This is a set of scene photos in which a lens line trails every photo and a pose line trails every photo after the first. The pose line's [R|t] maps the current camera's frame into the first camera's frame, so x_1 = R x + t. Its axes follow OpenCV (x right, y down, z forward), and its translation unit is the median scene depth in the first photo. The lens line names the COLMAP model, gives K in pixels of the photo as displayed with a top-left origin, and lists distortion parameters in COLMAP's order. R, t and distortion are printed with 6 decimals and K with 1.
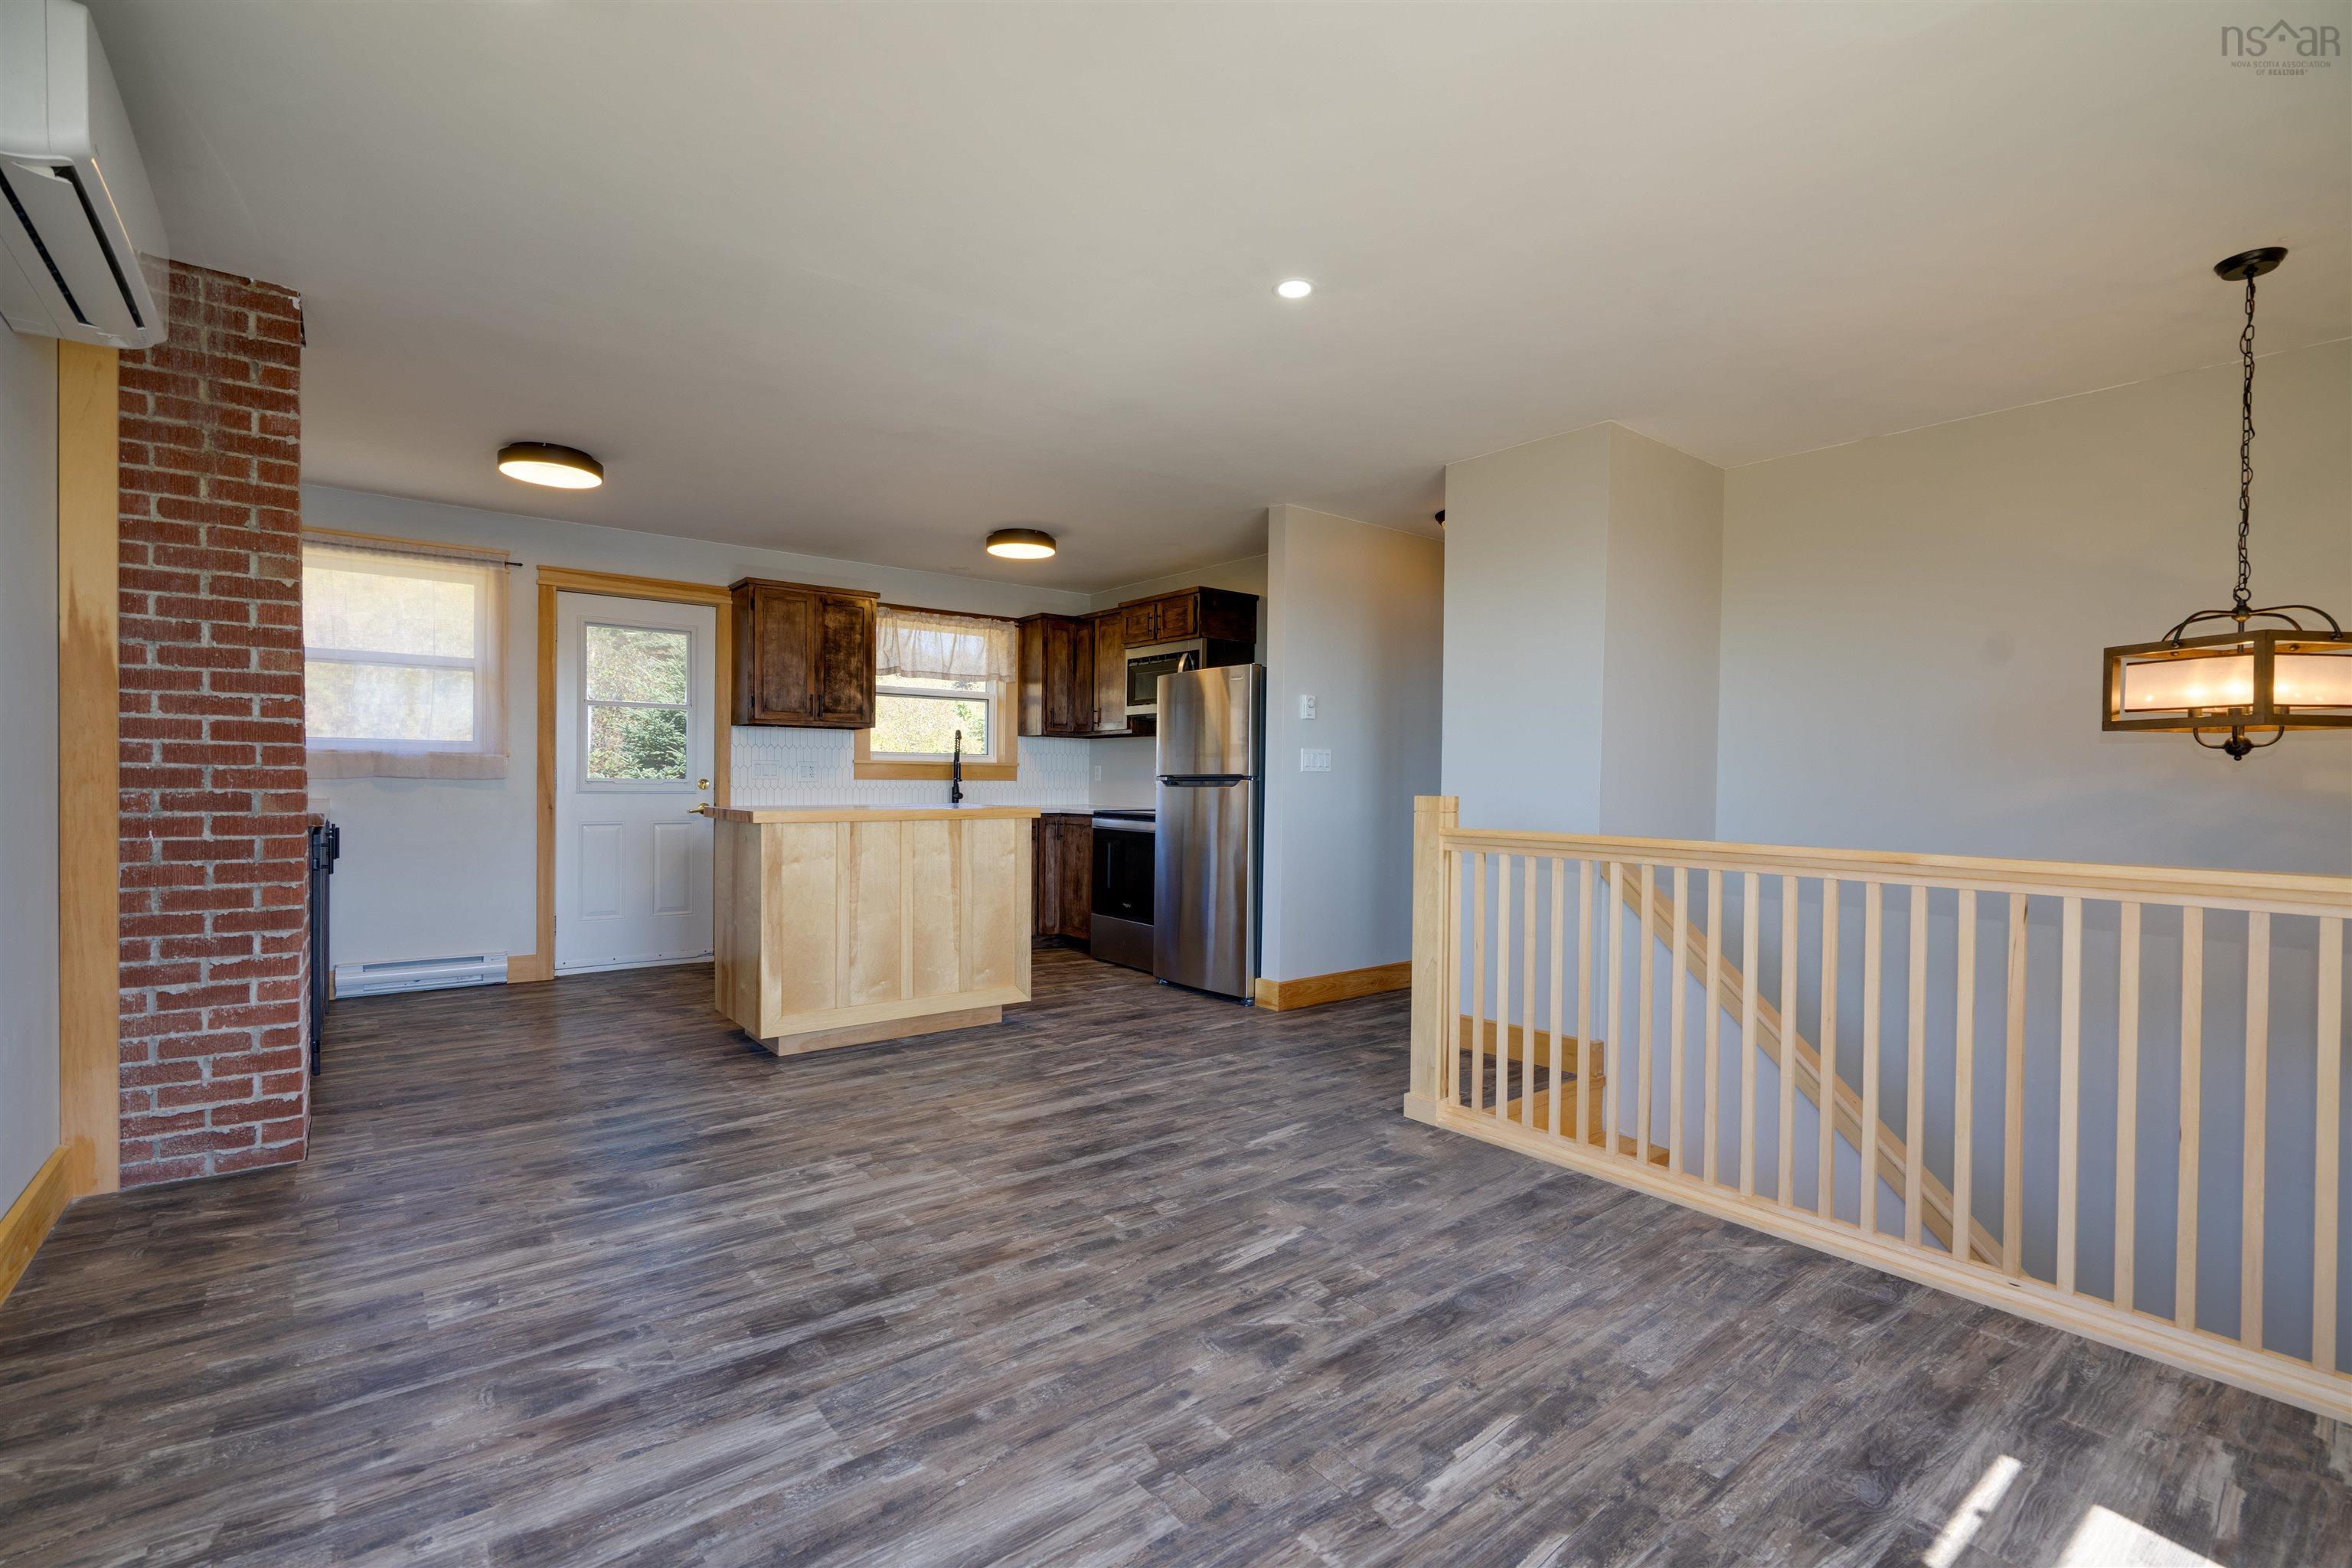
lens RADIAL K [[1070.0, 0, 1193.3], [0, 1070.0, 785.5], [0, 0, 1]] dist [0.001602, 0.000063]
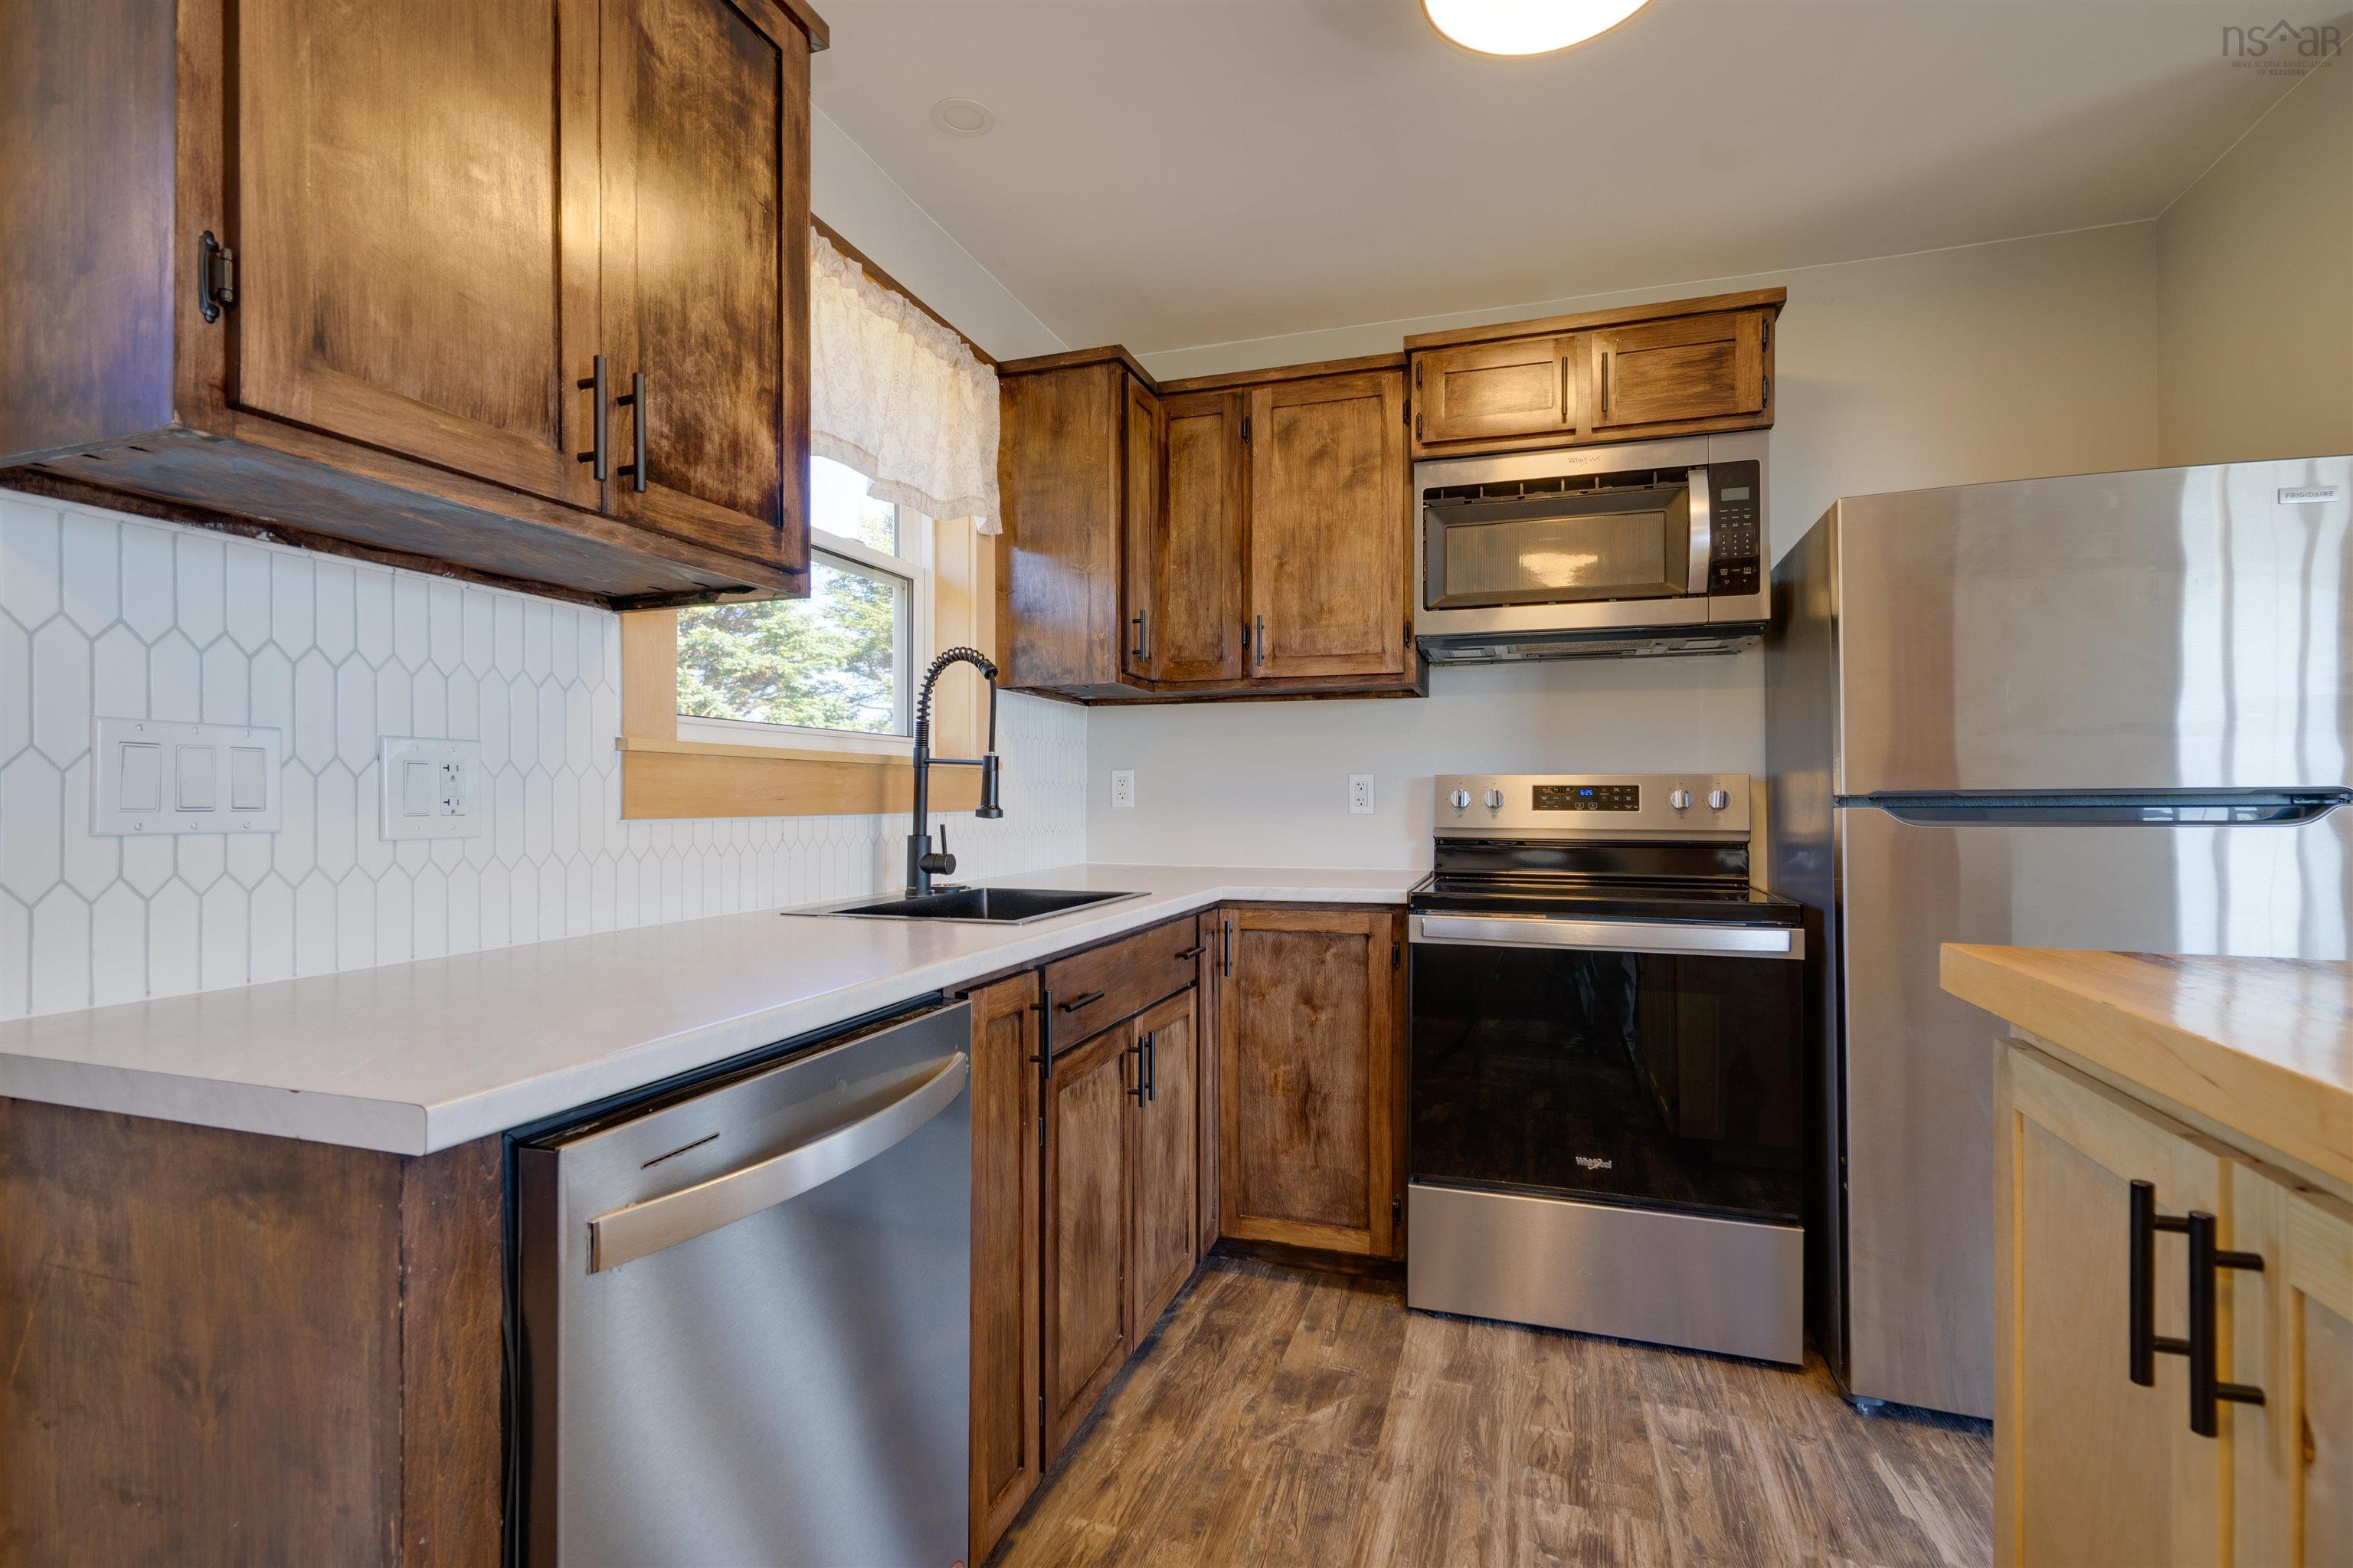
lens RADIAL K [[1070.4, 0, 1172.7], [0, 1070.4, 794.5], [0, 0, 1]] dist [0.001602, 0.000063]
pose [[0.838295, -0.004756, 0.545196, -0.345090], [0.009414, 0.999939, -0.005752, -0.007629], [-0.545135, 0.009955, 0.838289, 0.728312]]
